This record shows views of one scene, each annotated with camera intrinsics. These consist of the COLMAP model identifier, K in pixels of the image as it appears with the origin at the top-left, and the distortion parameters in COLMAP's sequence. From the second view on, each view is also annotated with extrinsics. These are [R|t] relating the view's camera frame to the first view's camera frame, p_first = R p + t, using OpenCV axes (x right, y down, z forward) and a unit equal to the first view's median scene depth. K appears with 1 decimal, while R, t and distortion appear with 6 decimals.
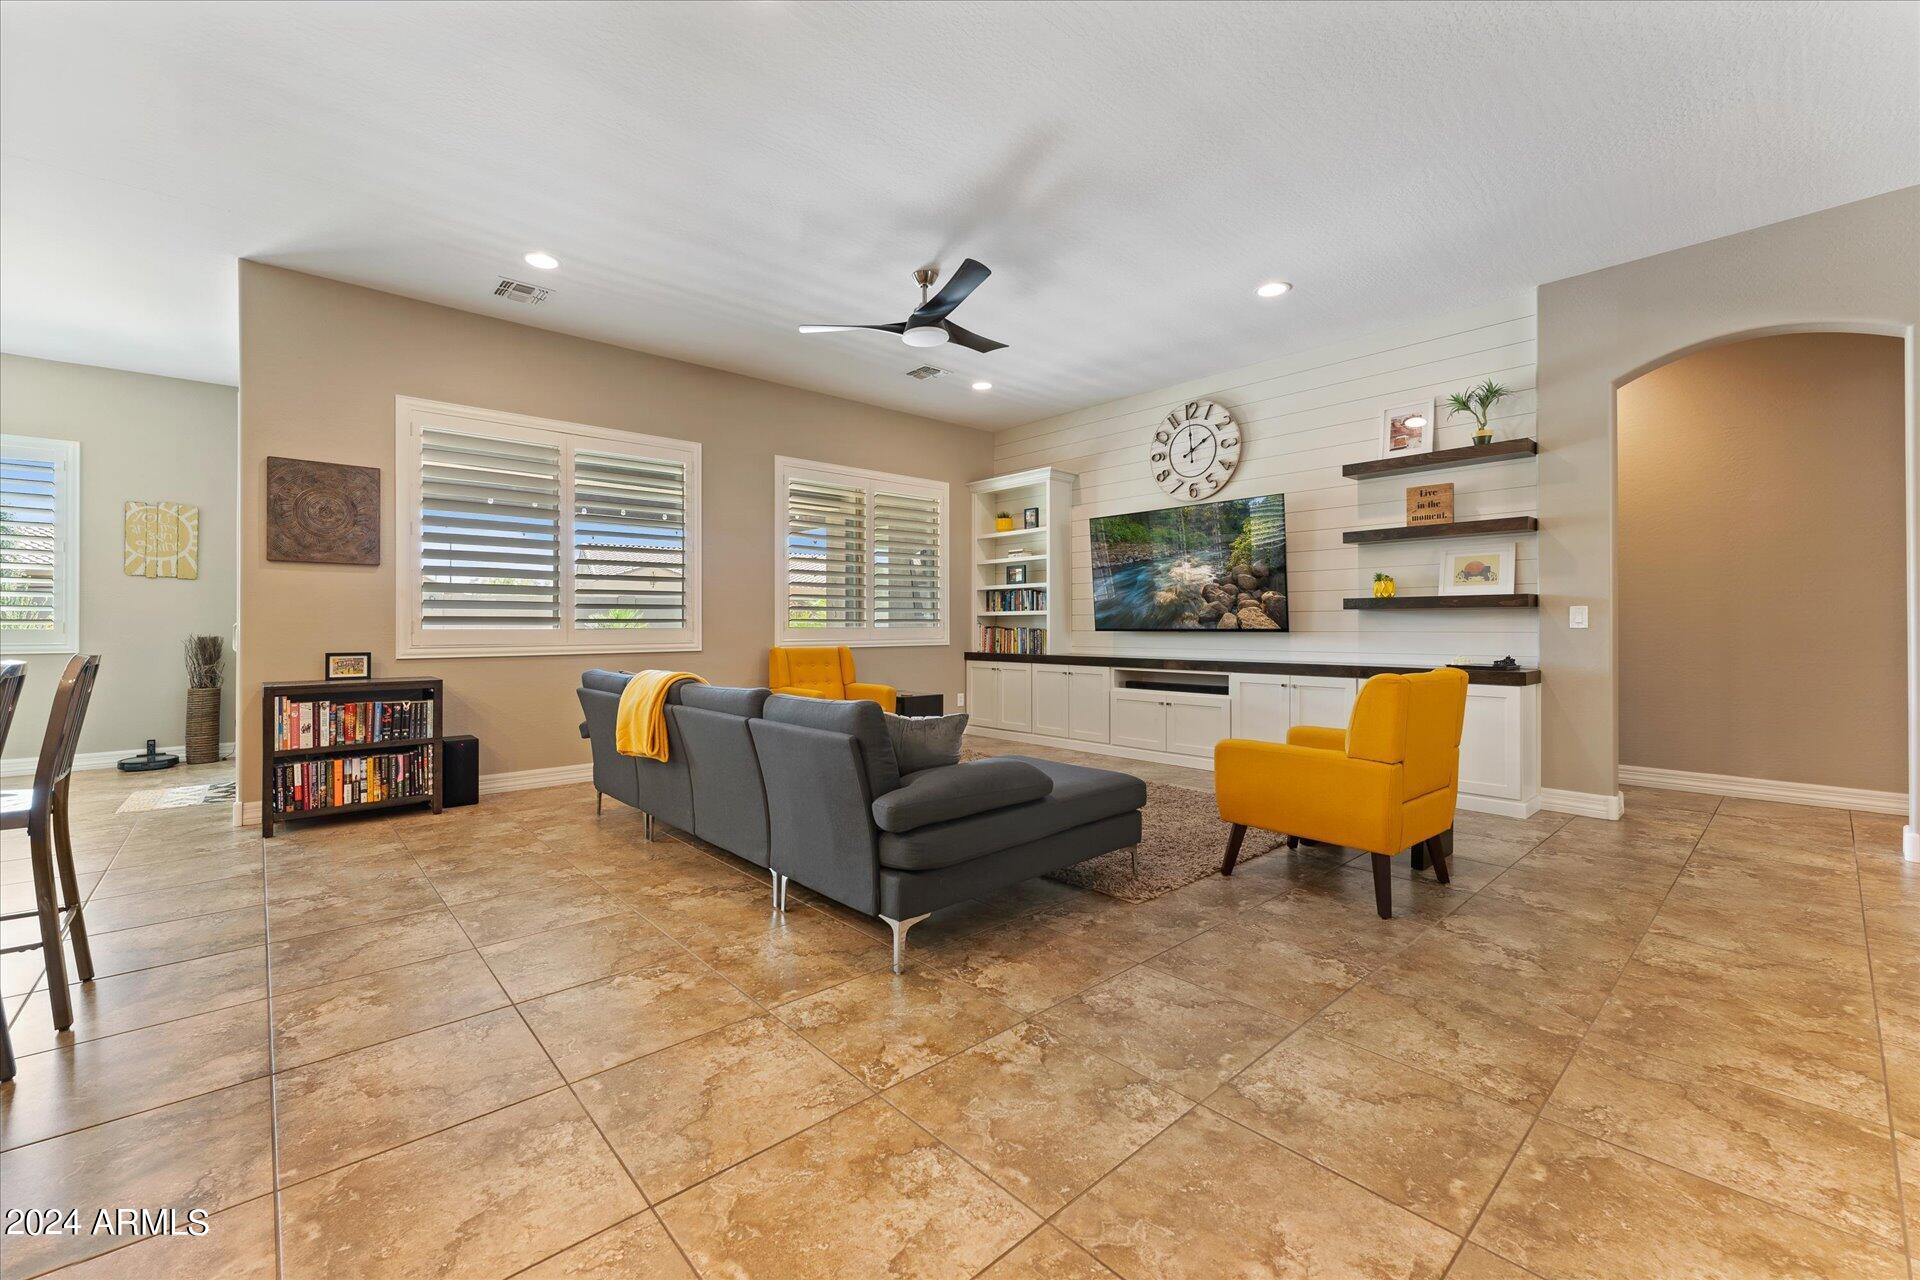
lens RADIAL K [[775.6, 0, 940.9], [0, 775.6, 622.5], [0, 0, 1]] dist [0.004491, -0.001207]
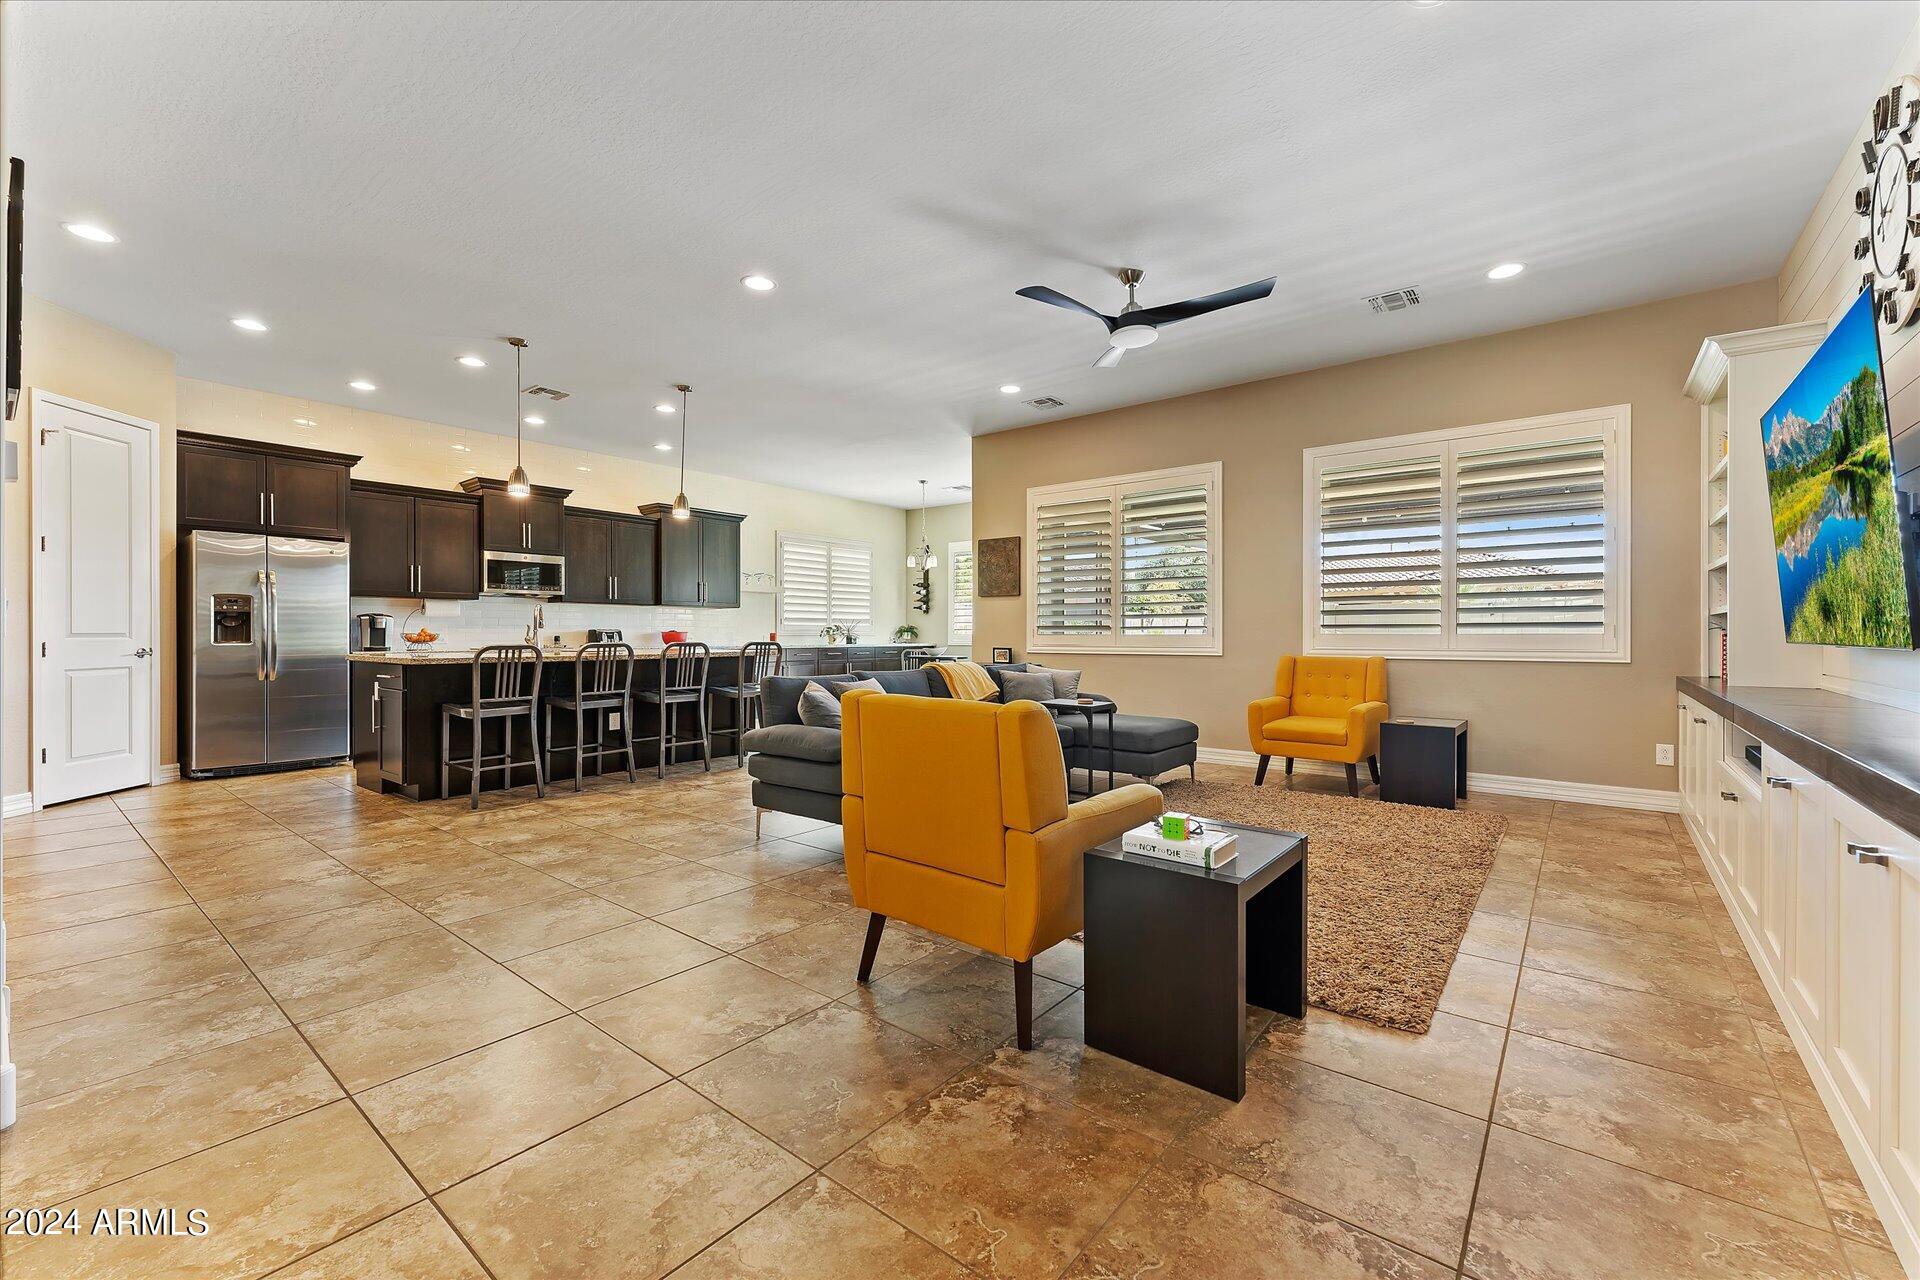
lens RADIAL K [[775.6, 0, 966.1], [0, 775.6, 636.3], [0, 0, 1]] dist [0.004491, -0.001207]
pose [[0.177488, 0.006368, -0.984102, 0.890880], [0.003674, 0.999968, 0.007133, 0.001504], [0.984116, -0.004881, 0.177459, 0.605302]]
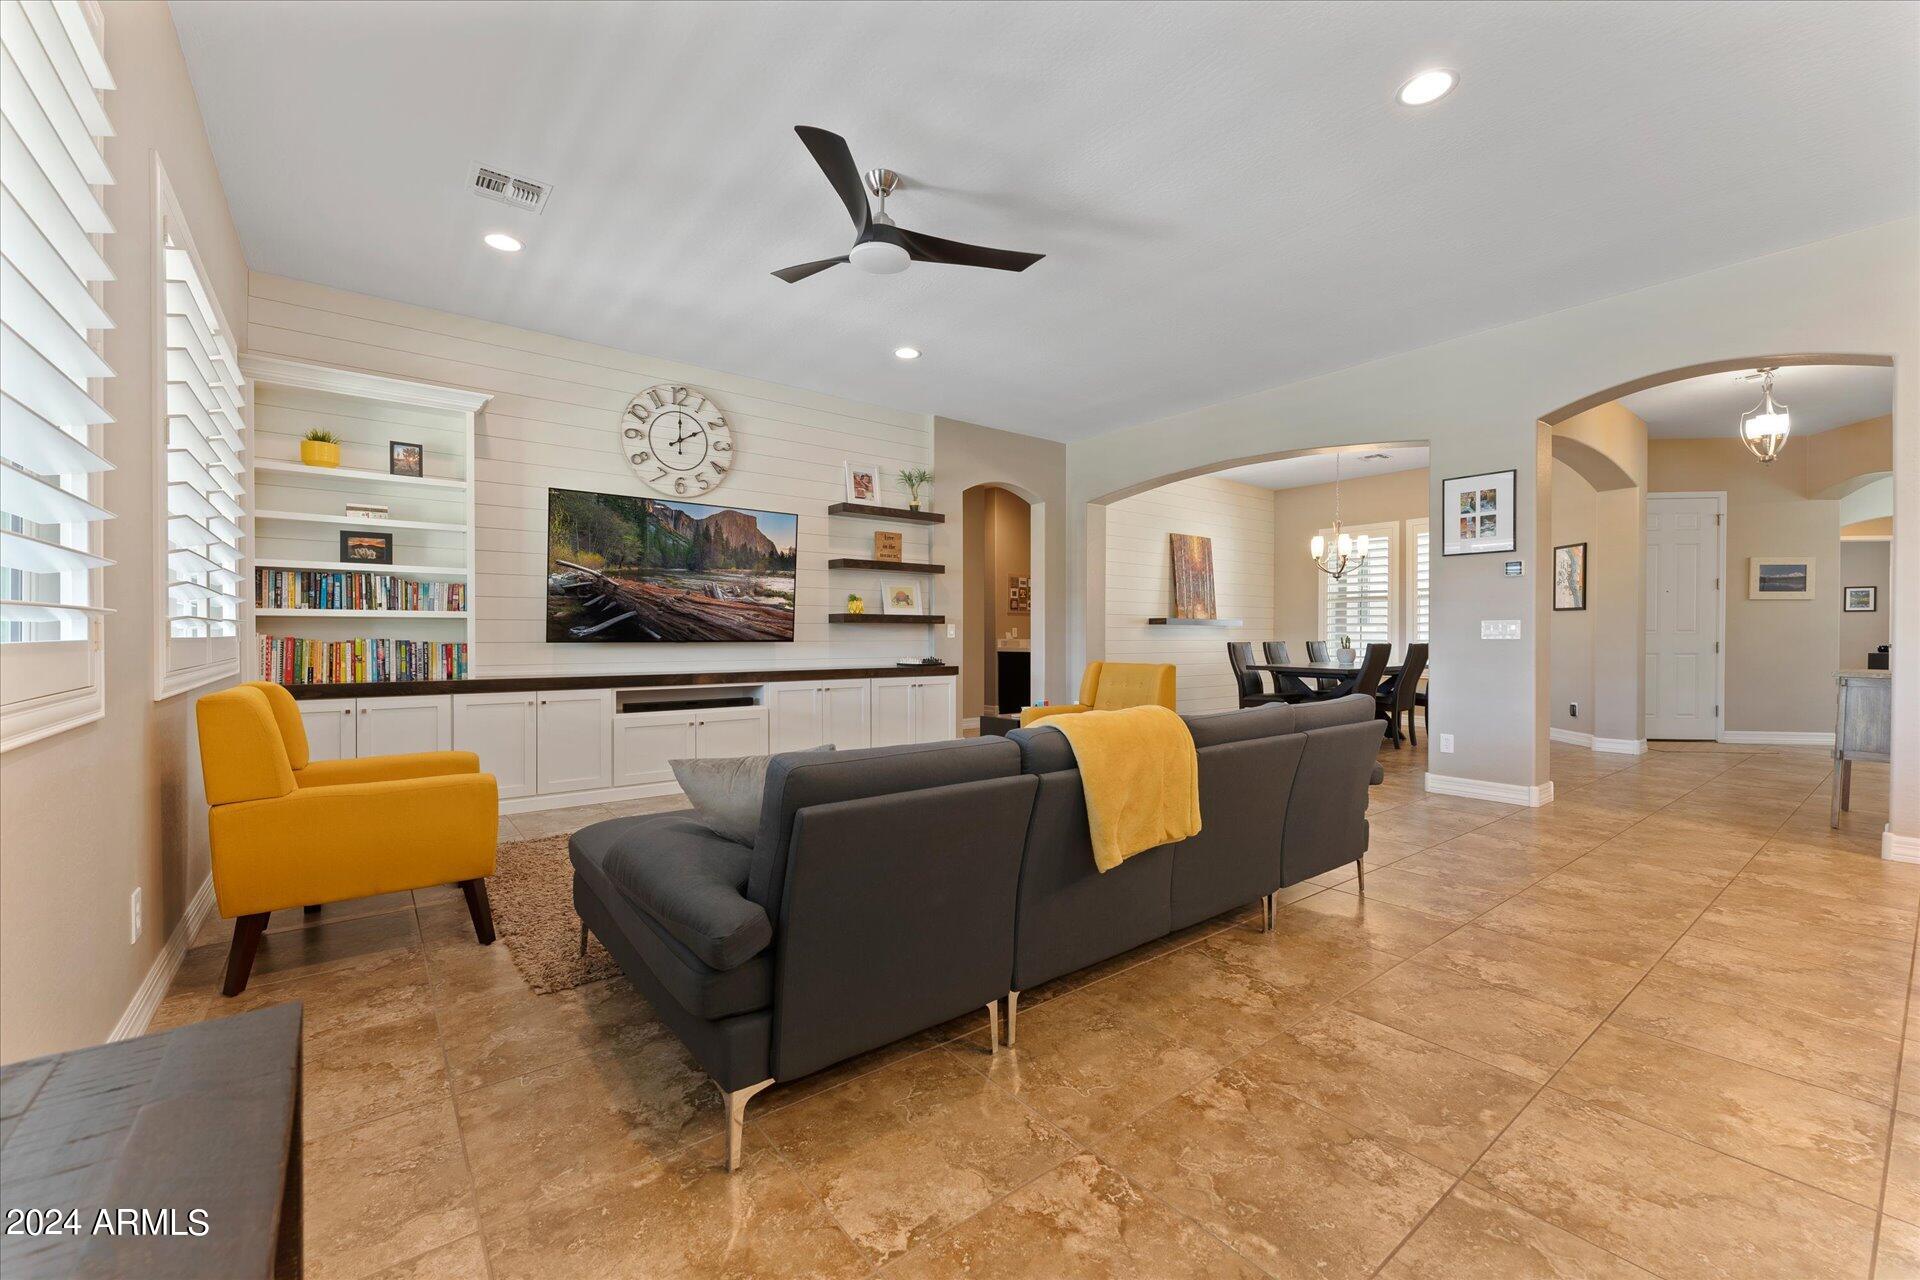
lens RADIAL K [[775.6, 0, 970.5], [0, 775.6, 637.5], [0, 0, 1]] dist [0.004491, -0.001207]
pose [[0.053000, -0.000038, 0.998594, -0.771781], [-0.005712, 0.999984, 0.000341, 0.005364], [-0.998578, -0.005723, 0.052999, 0.858208]]
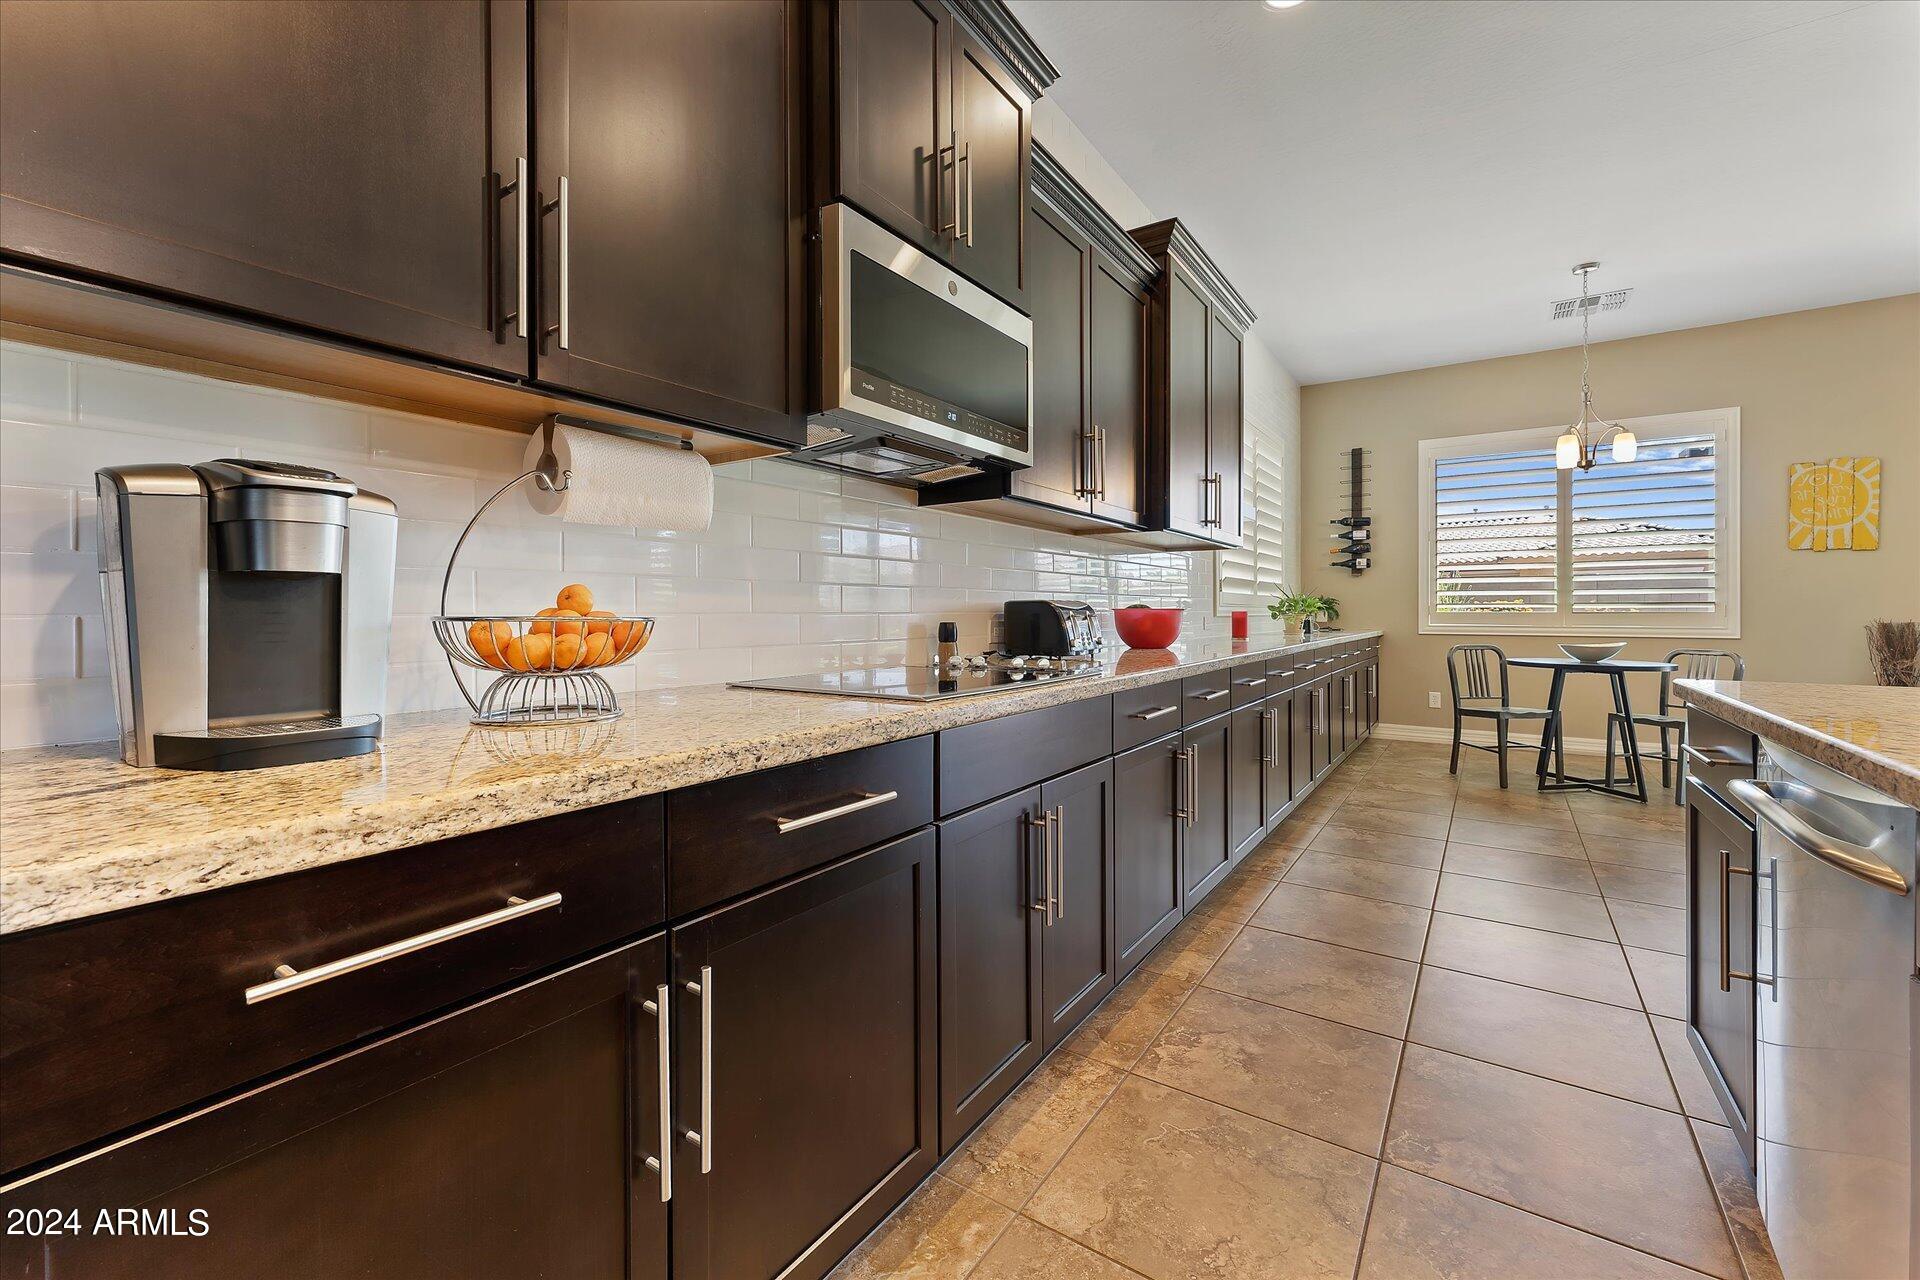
lens RADIAL K [[775.6, 0, 957.7], [0, 775.6, 617.1], [0, 0, 1]] dist [0.004491, -0.001207]
pose [[0.243230, 0.008689, -0.969930, -0.585526], [0.004618, 0.999938, 0.010116, 0.000999], [0.969958, -0.006940, 0.243175, -0.143193]]
